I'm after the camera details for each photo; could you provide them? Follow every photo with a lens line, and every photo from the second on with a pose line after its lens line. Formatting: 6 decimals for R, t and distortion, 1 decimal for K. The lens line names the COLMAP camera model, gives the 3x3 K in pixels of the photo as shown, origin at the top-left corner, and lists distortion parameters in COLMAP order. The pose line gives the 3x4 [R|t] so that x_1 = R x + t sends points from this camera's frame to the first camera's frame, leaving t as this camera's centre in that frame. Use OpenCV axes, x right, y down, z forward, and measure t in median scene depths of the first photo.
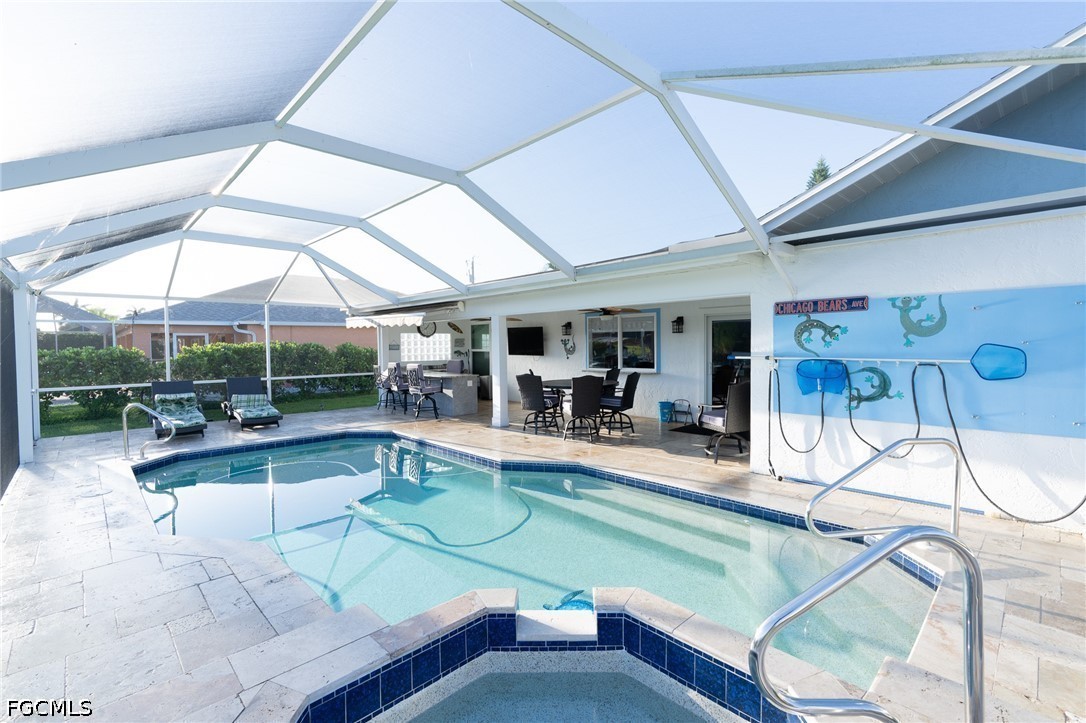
lens RADIAL K [[488.5, 0, 547.4], [0, 488.5, 357.9], [0, 0, 1]] dist [-0.004418, -0.000017]
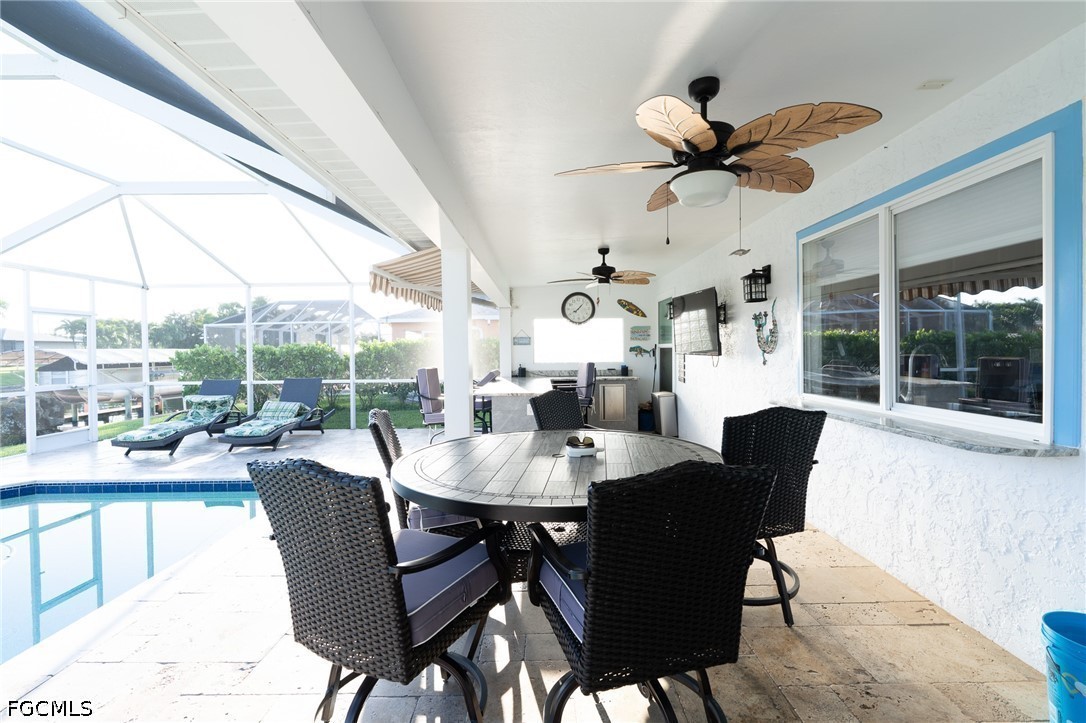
lens RADIAL K [[488.5, 0, 543.6], [0, 488.5, 356.2], [0, 0, 1]] dist [-0.004418, -0.000017]
pose [[0.721899, 0.012104, -0.691892, 0.145687], [-0.015911, 0.999873, 0.000890, -0.001875], [0.691815, 0.010367, 0.722000, 0.498161]]
